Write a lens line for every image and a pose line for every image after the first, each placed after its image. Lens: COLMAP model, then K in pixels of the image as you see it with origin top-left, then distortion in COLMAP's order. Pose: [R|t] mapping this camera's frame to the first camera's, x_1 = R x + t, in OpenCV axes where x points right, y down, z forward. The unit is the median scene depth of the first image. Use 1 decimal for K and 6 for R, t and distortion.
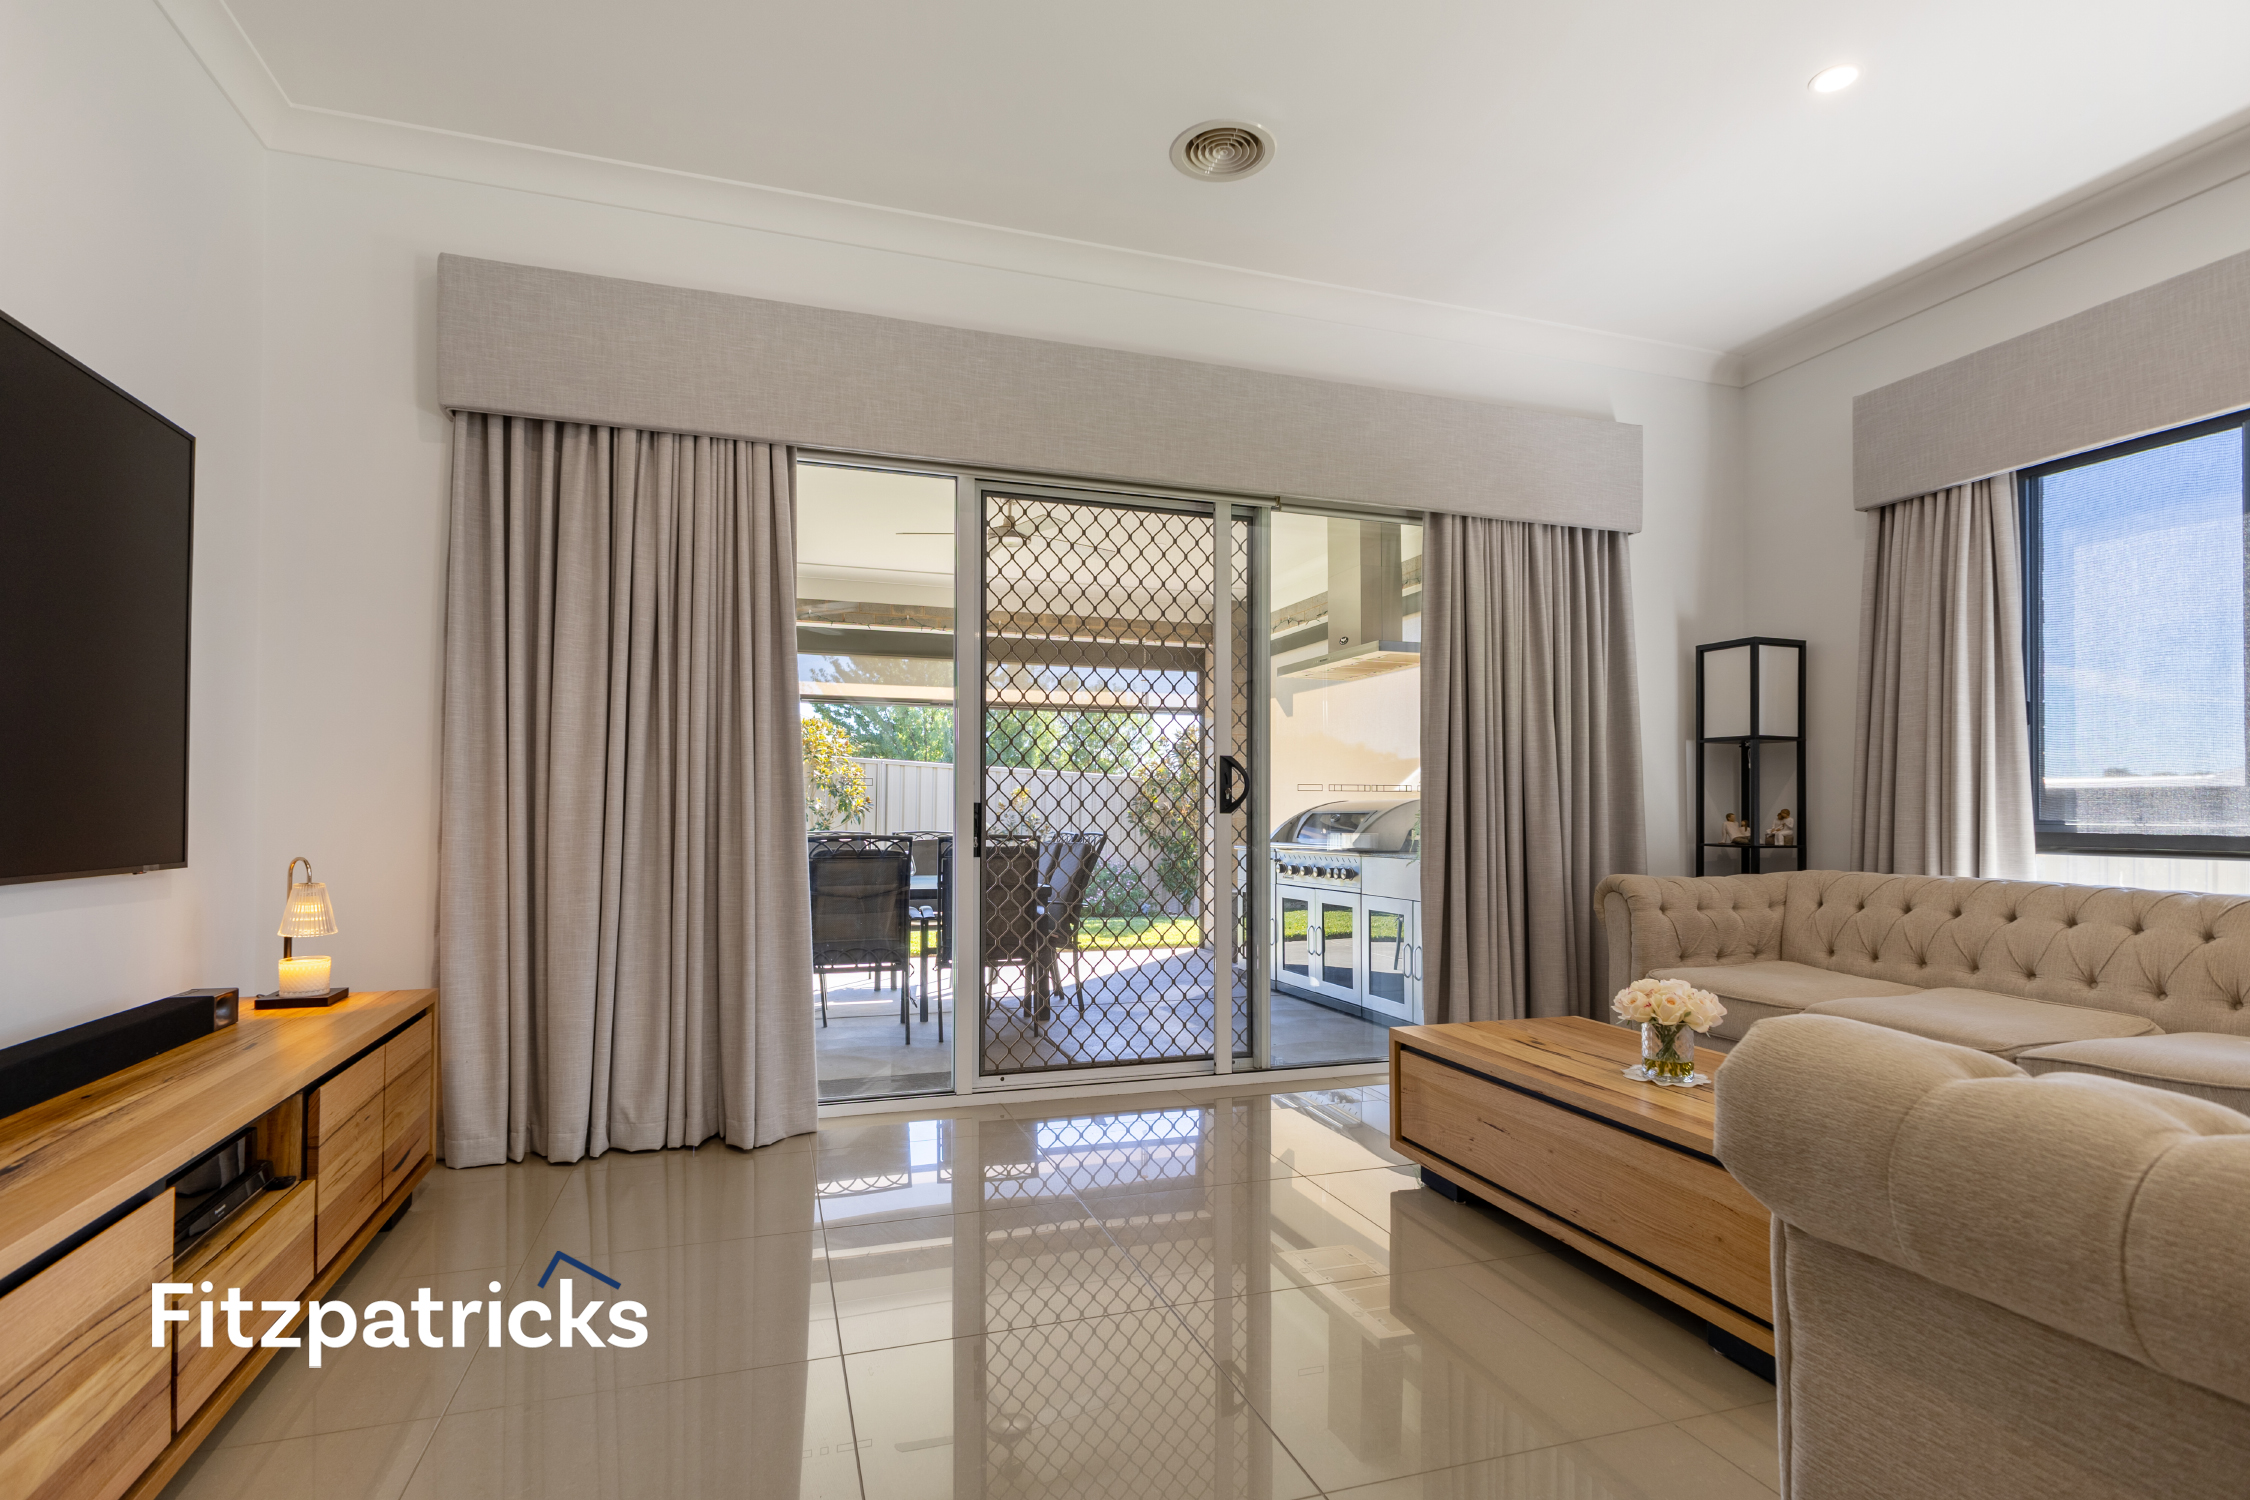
lens RADIAL K [[1097.1, 0, 1119.0], [0, 1097.1, 789.1], [0, 0, 1]] dist [-0.001692, -0.000171]
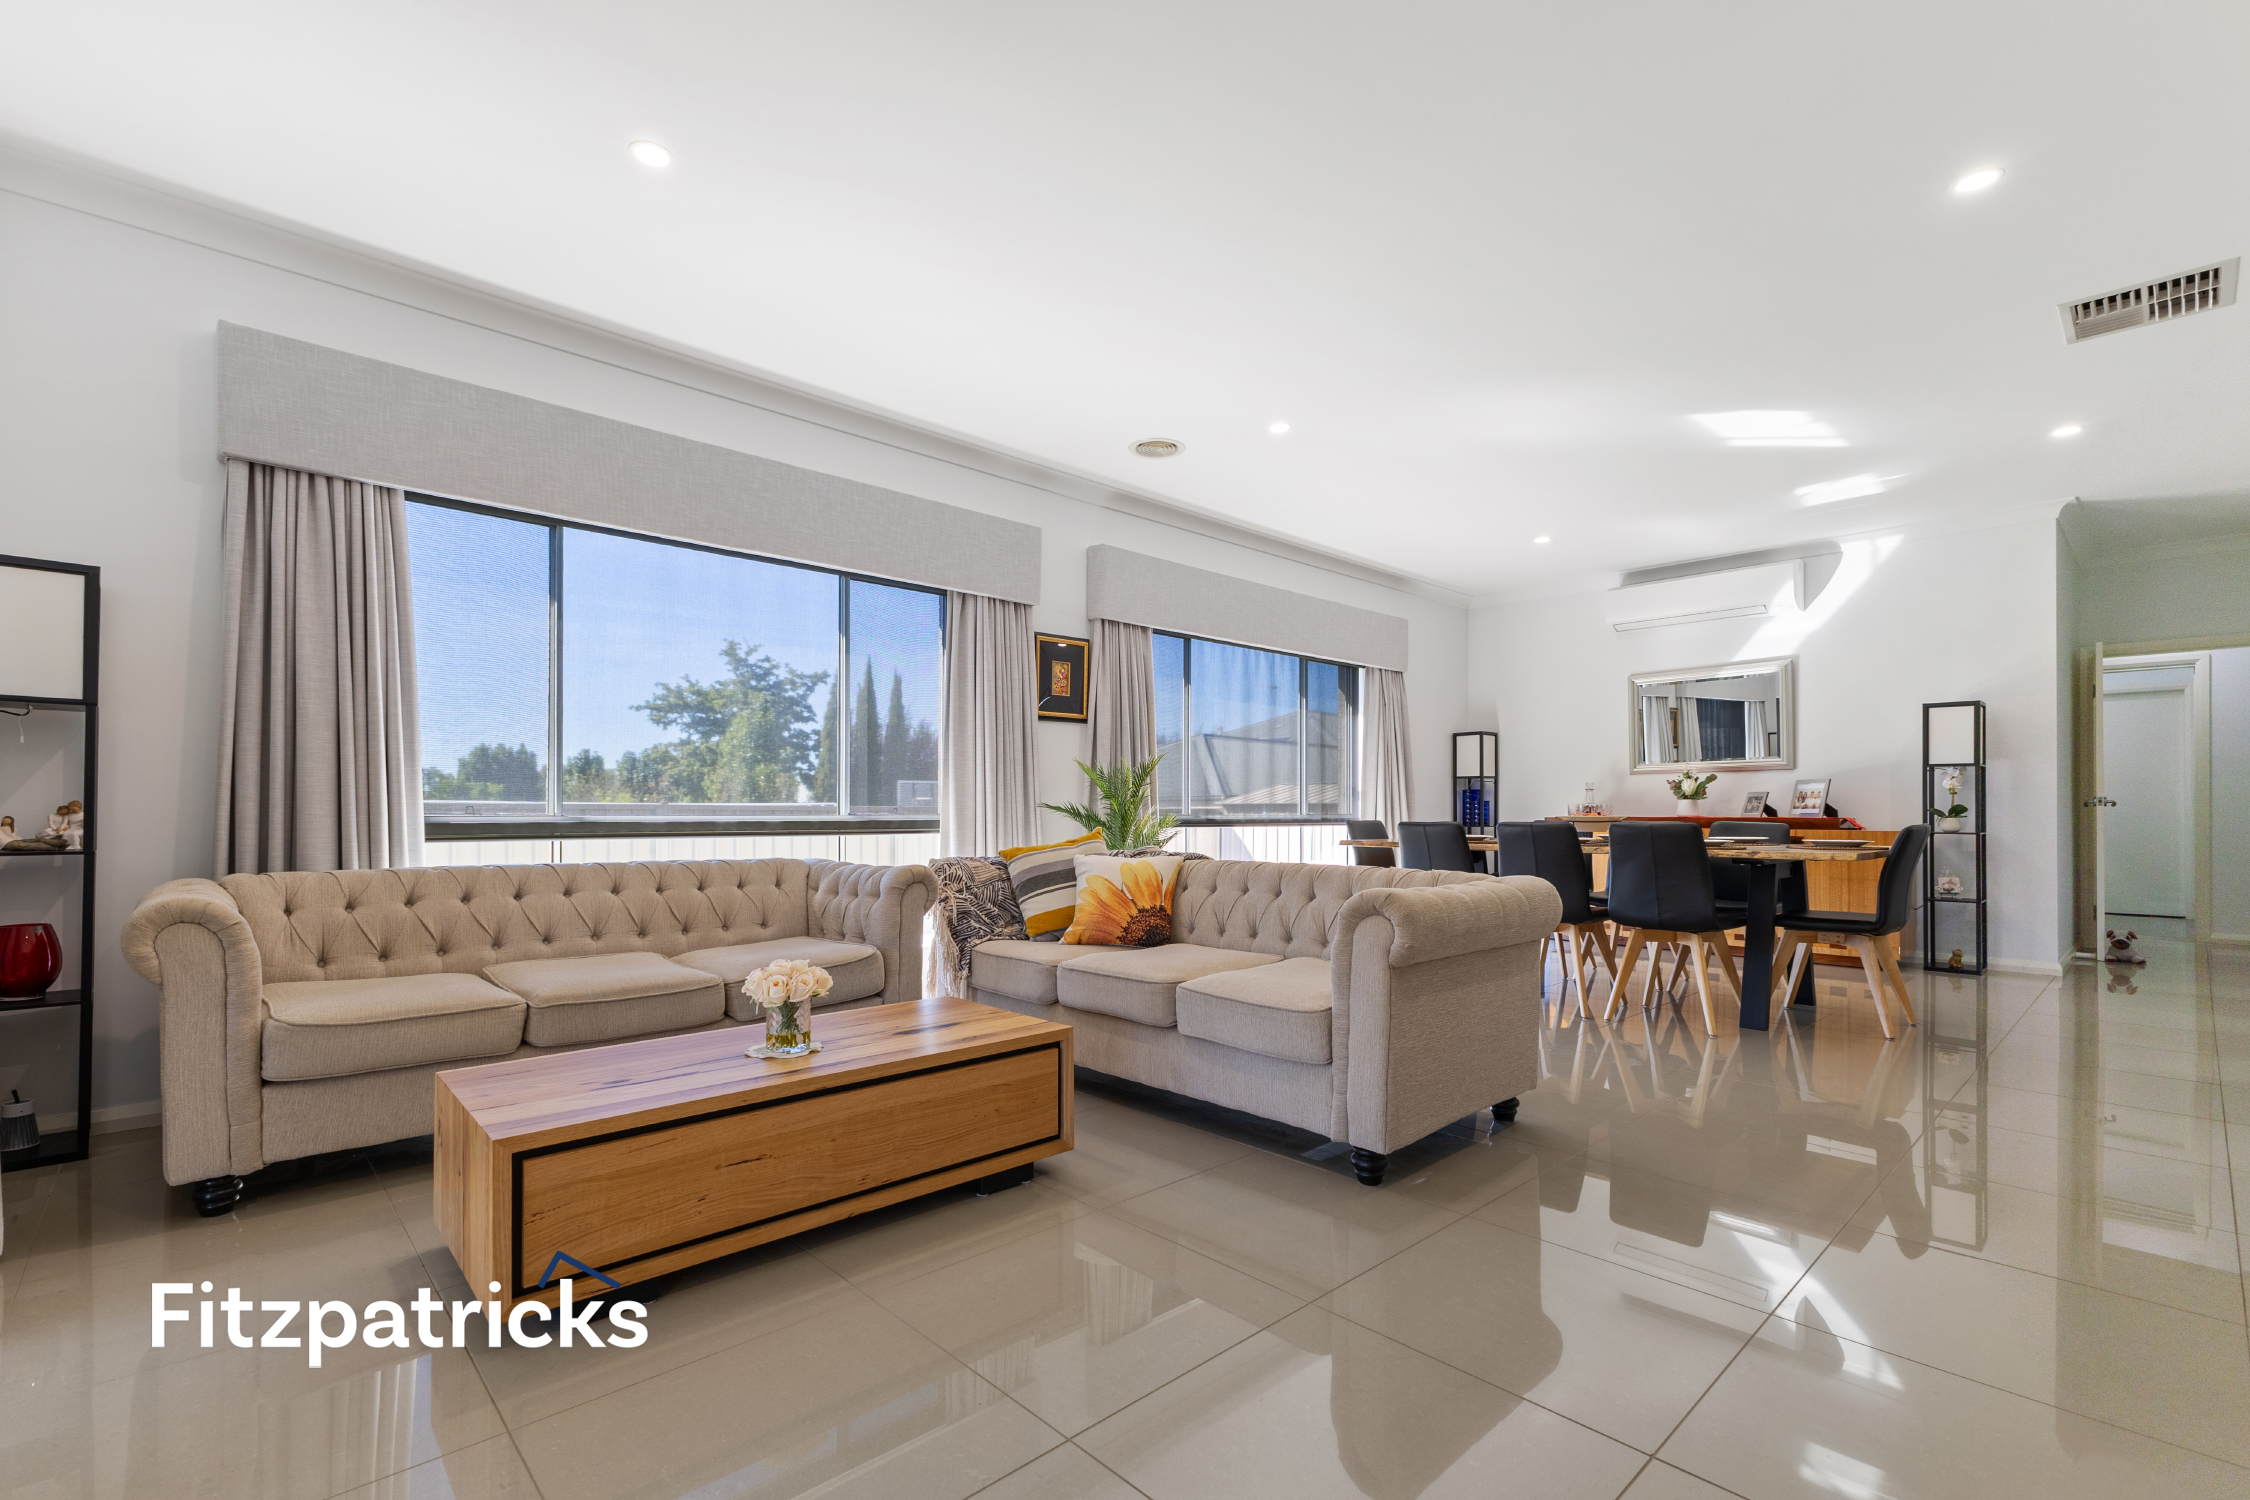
lens RADIAL K [[991.0, 0, 1116.8], [0, 991.0, 802.3], [0, 0, 1]] dist [0.003229, 0.000686]
pose [[-0.413346, 0.000429, 0.910574, -0.372057], [-0.023555, 0.999660, -0.011164, 0.012342], [-0.910269, -0.026063, -0.413196, 0.766105]]
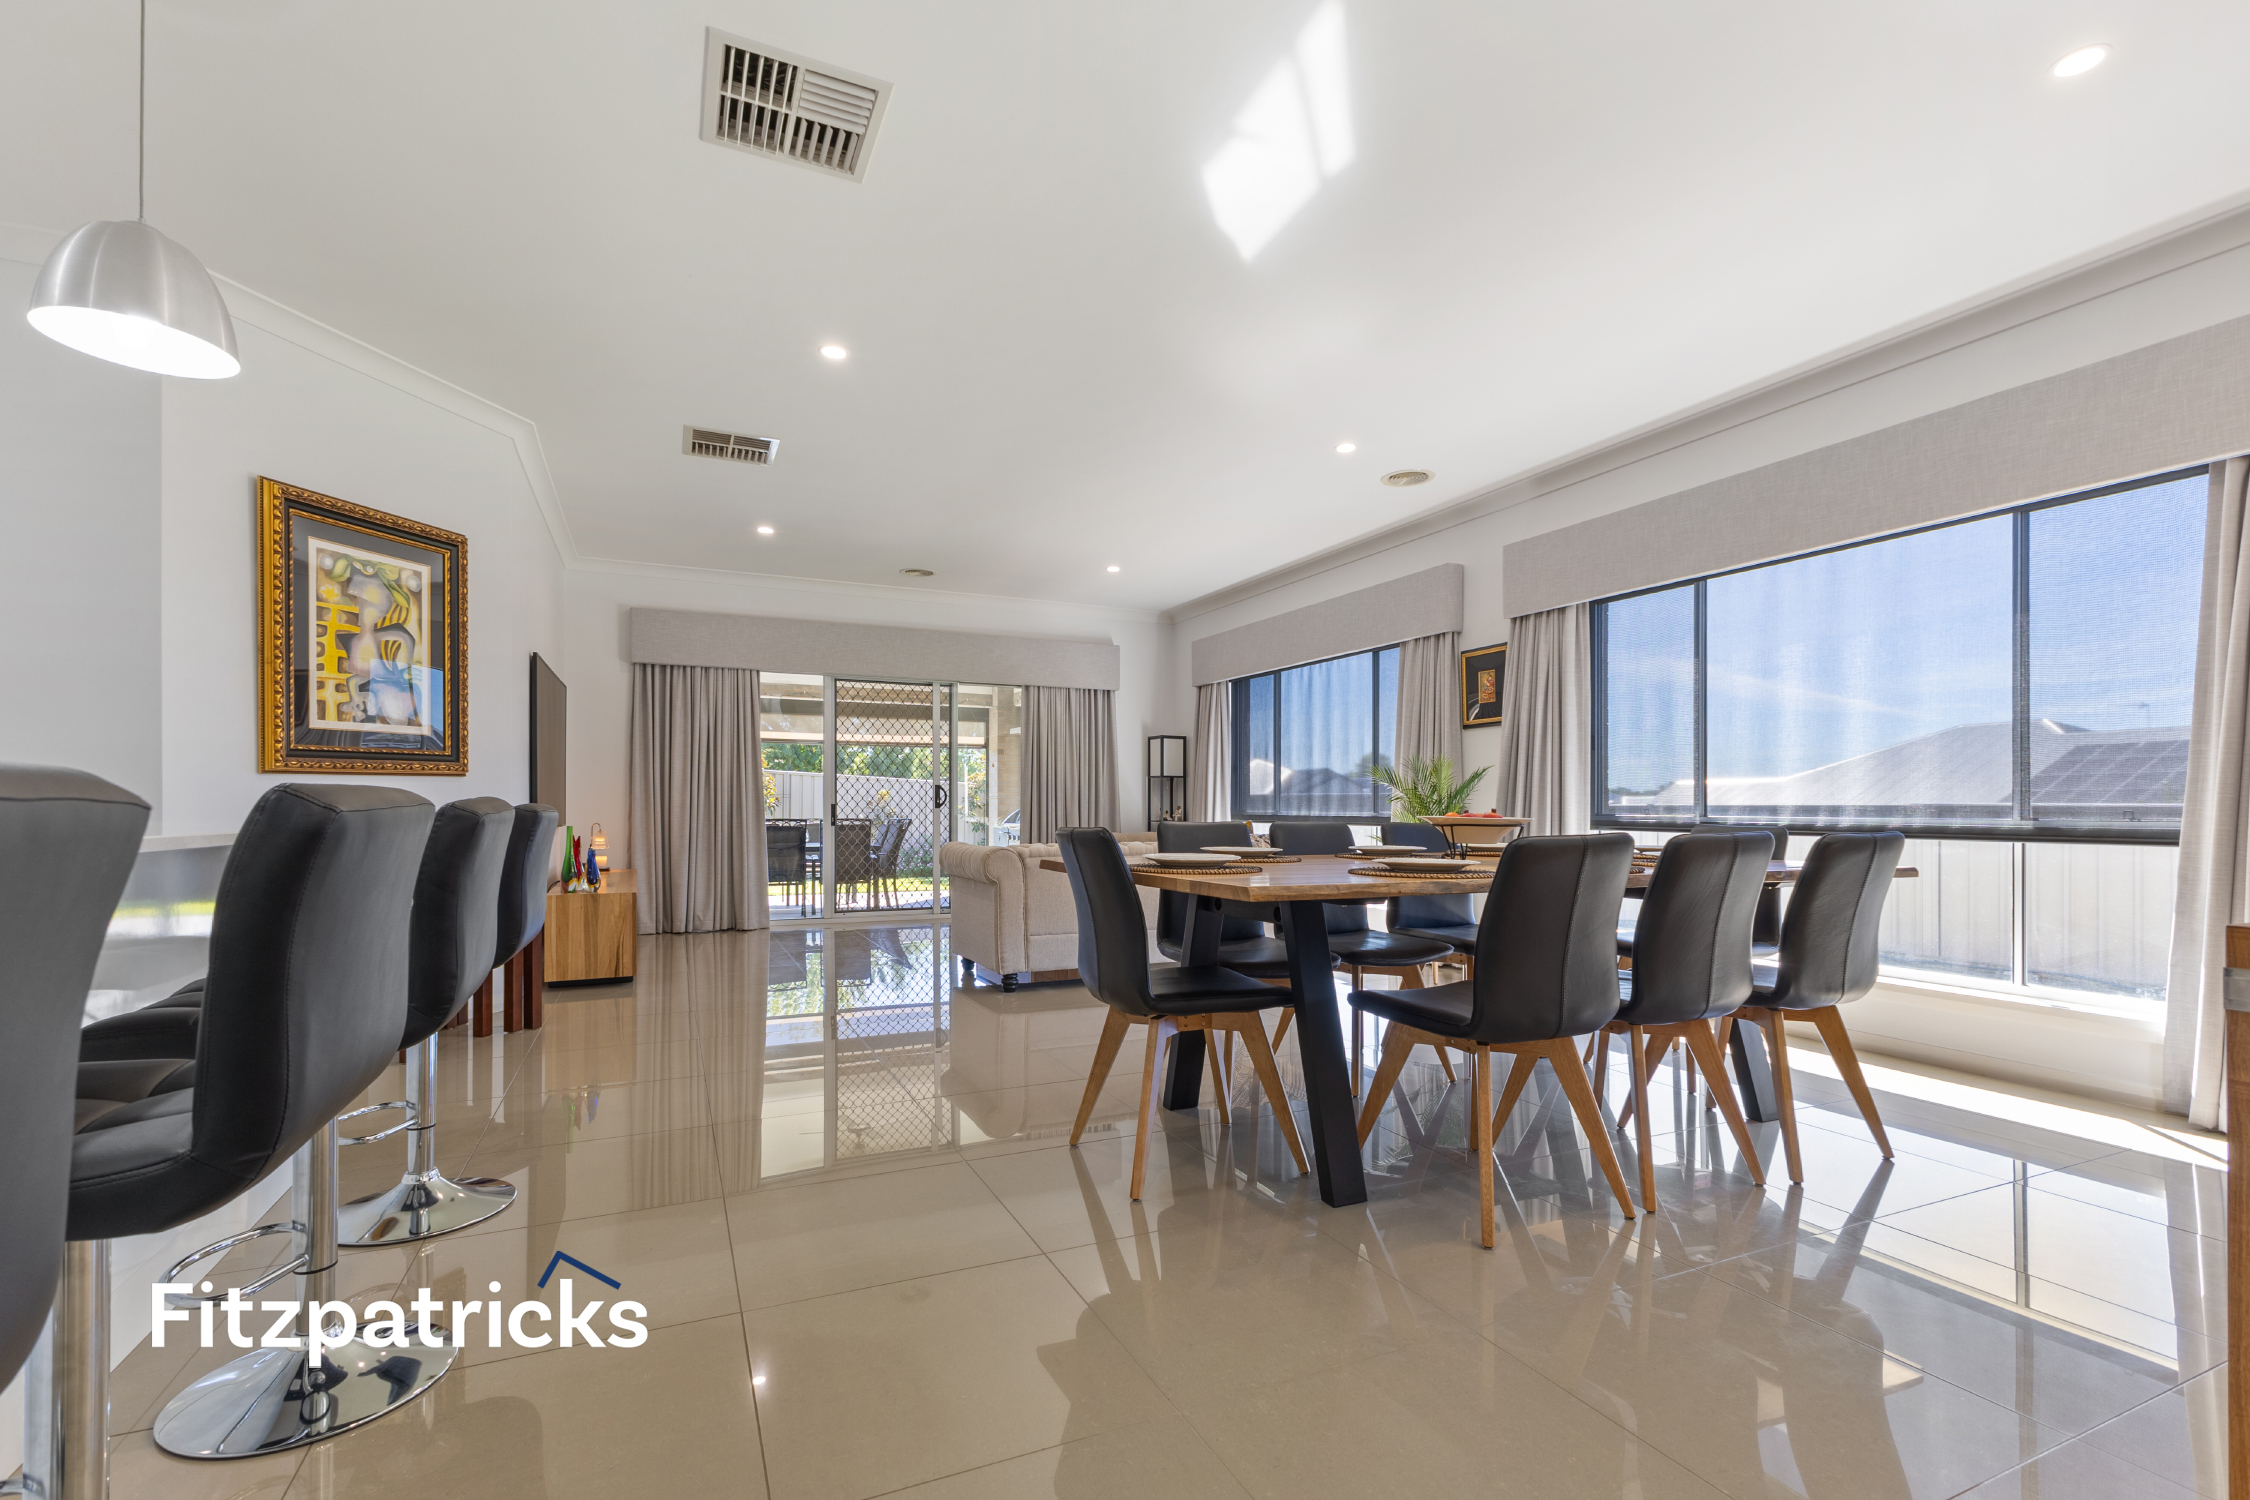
lens RADIAL K [[991.0, 0, 1116.8], [0, 991.0, 802.3], [0, 0, 1]] dist [0.003229, 0.000686]
pose [[0.993428, -0.001745, 0.114442, 0.254432], [-0.000005, 0.999883, 0.015294, -0.026817], [-0.114455, -0.015194, 0.993312, -1.314718]]
